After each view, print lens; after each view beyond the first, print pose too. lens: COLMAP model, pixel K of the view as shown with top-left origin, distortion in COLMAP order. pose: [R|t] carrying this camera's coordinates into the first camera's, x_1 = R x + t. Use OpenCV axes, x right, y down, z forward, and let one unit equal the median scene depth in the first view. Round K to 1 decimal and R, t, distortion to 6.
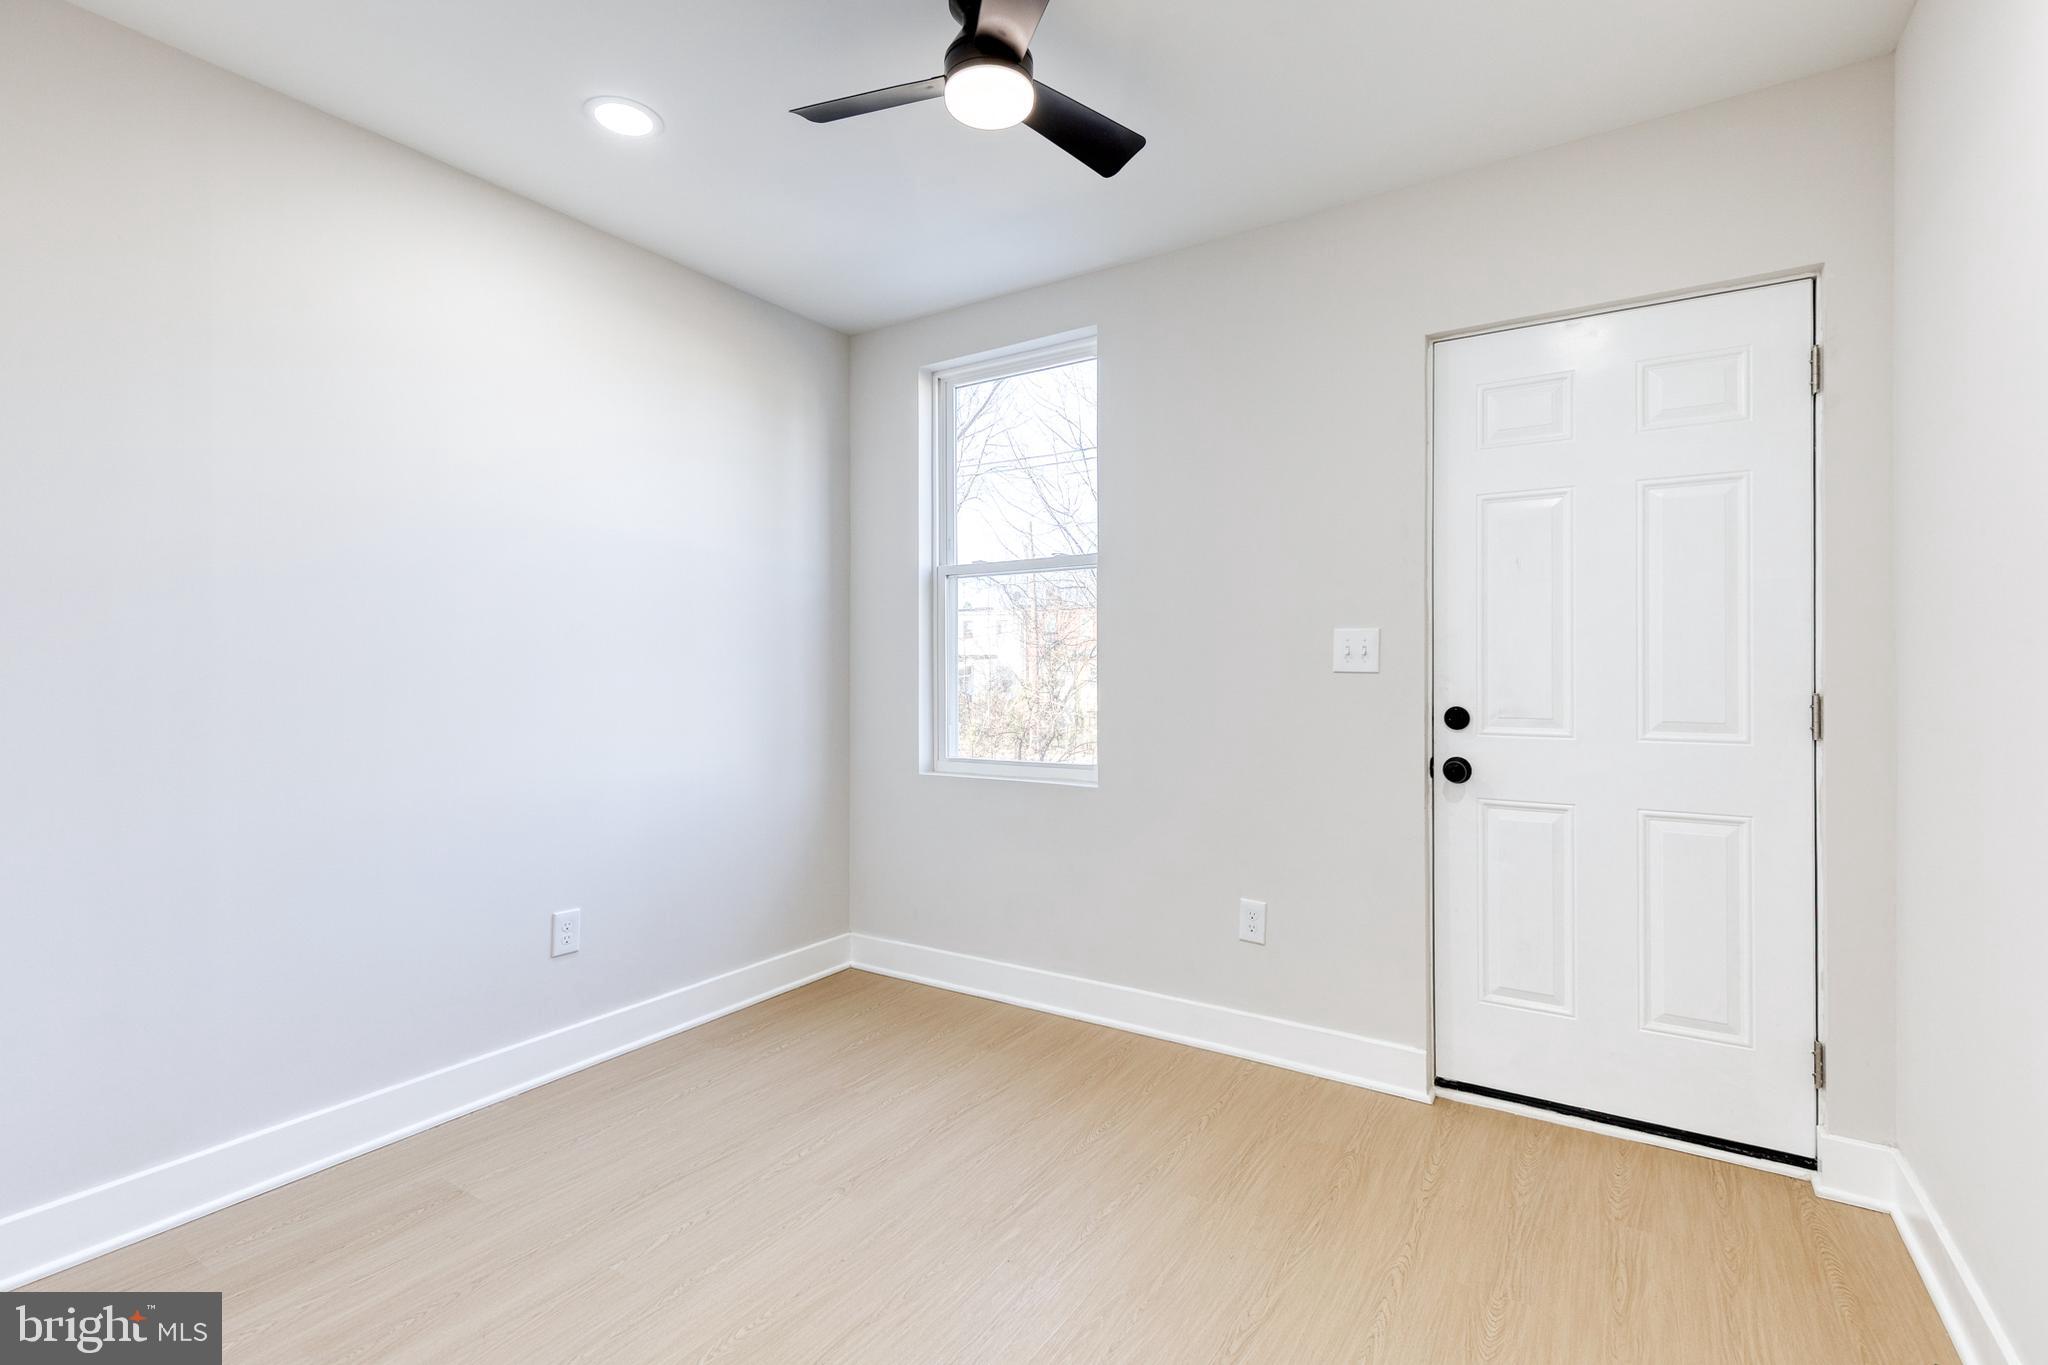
lens RADIAL K [[919.6, 0, 1031.6], [0, 919.6, 678.7], [0, 0, 1]] dist [0.001911, 0.000228]
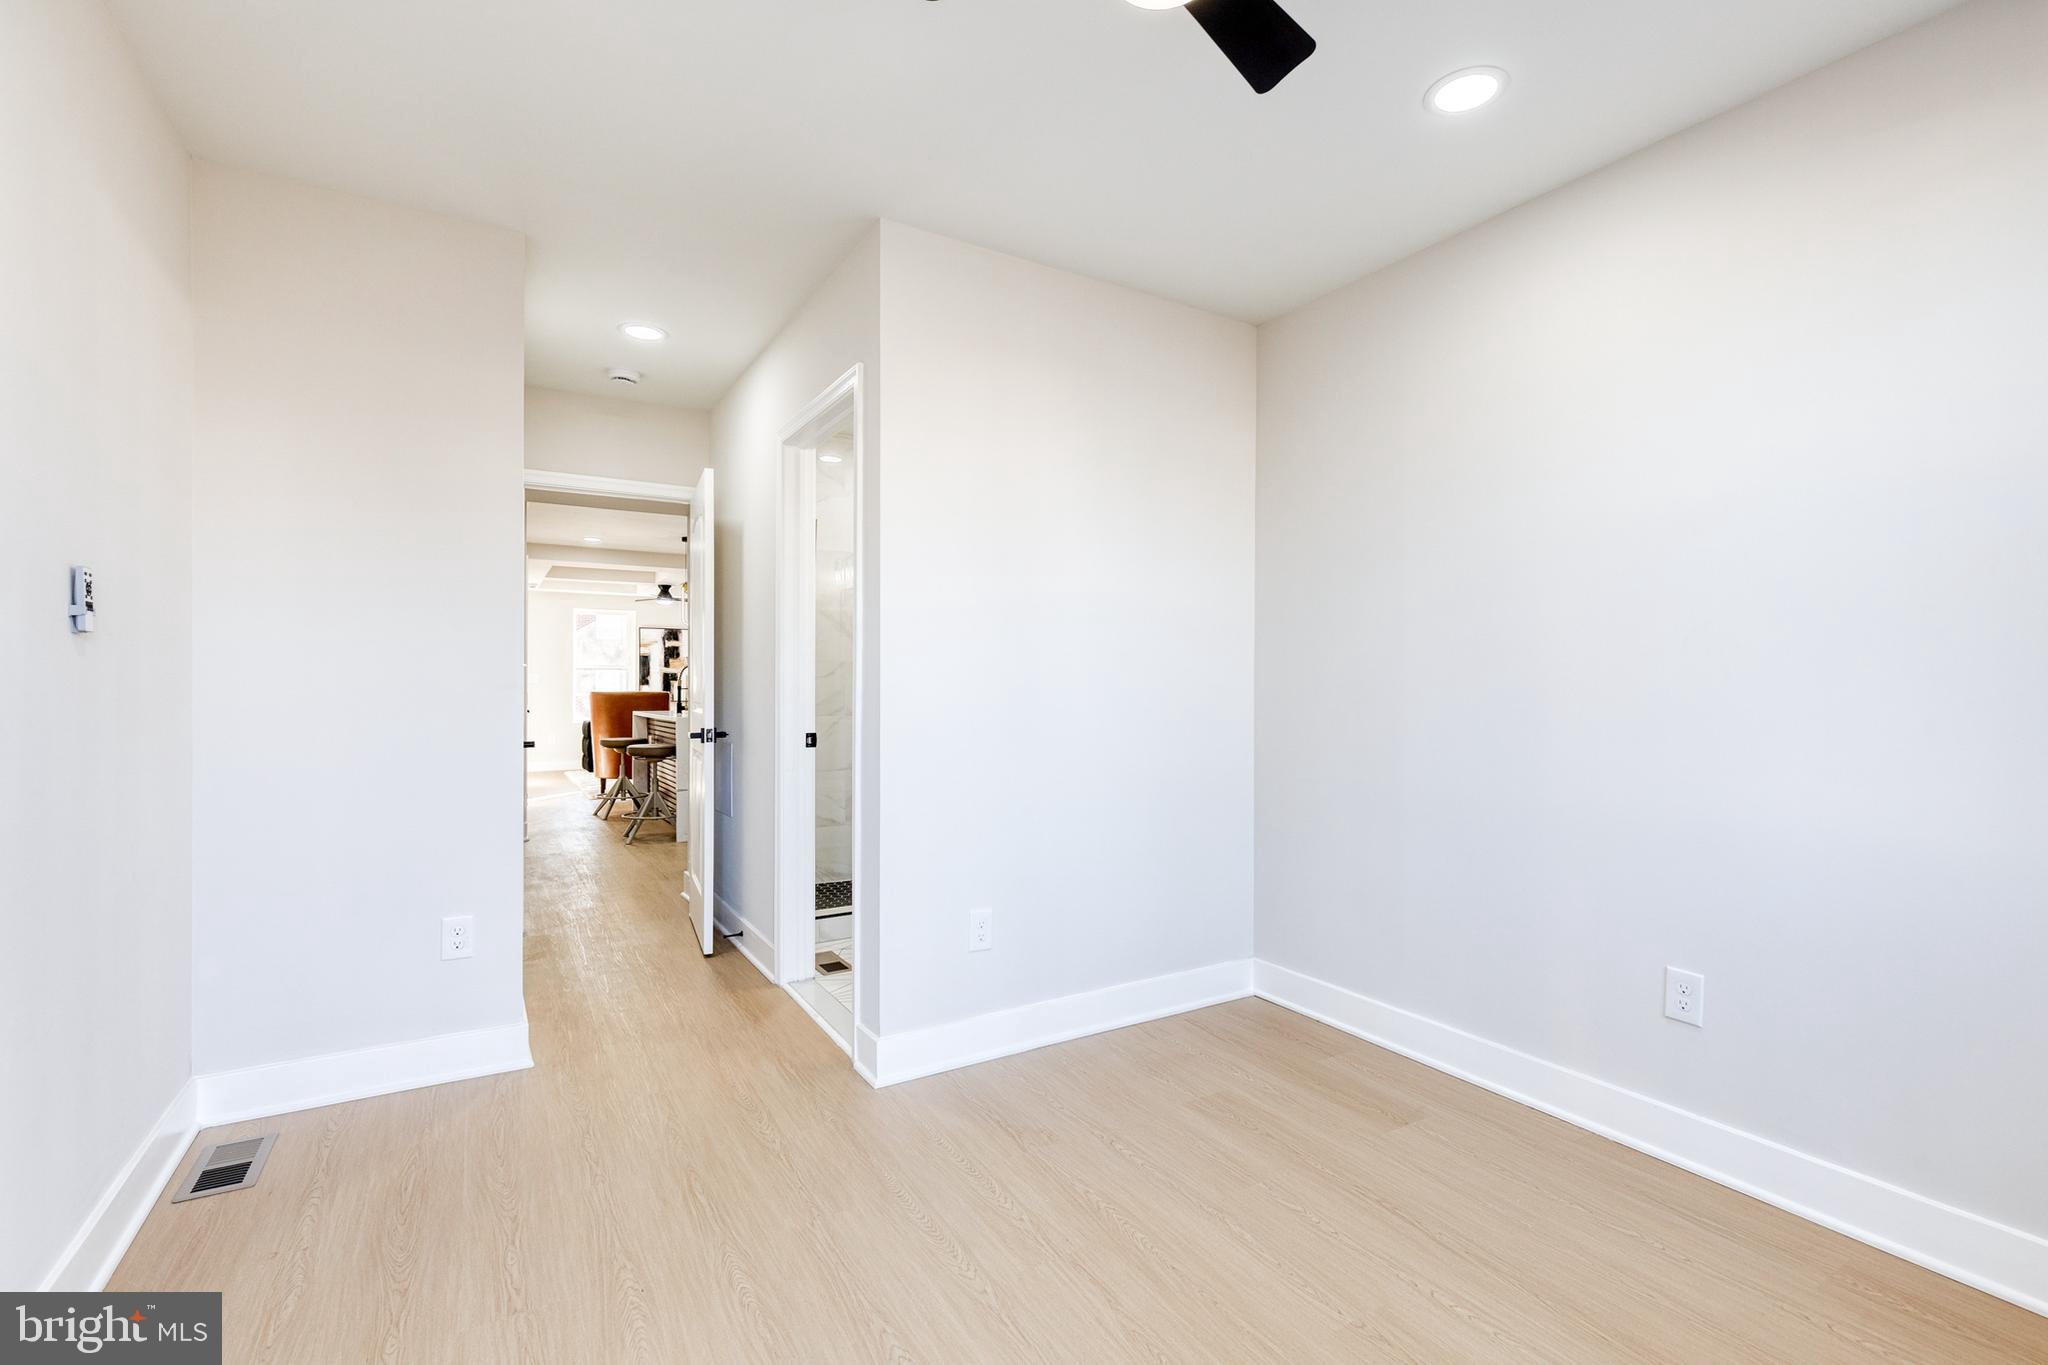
lens RADIAL K [[919.6, 0, 1031.6], [0, 919.6, 678.7], [0, 0, 1]] dist [0.001911, 0.000228]
pose [[-0.437121, -0.000867, -0.899402, 0.592363], [-0.009693, 0.999946, 0.003747, 0.000093], [0.899351, 0.010356, -0.437106, 1.025170]]
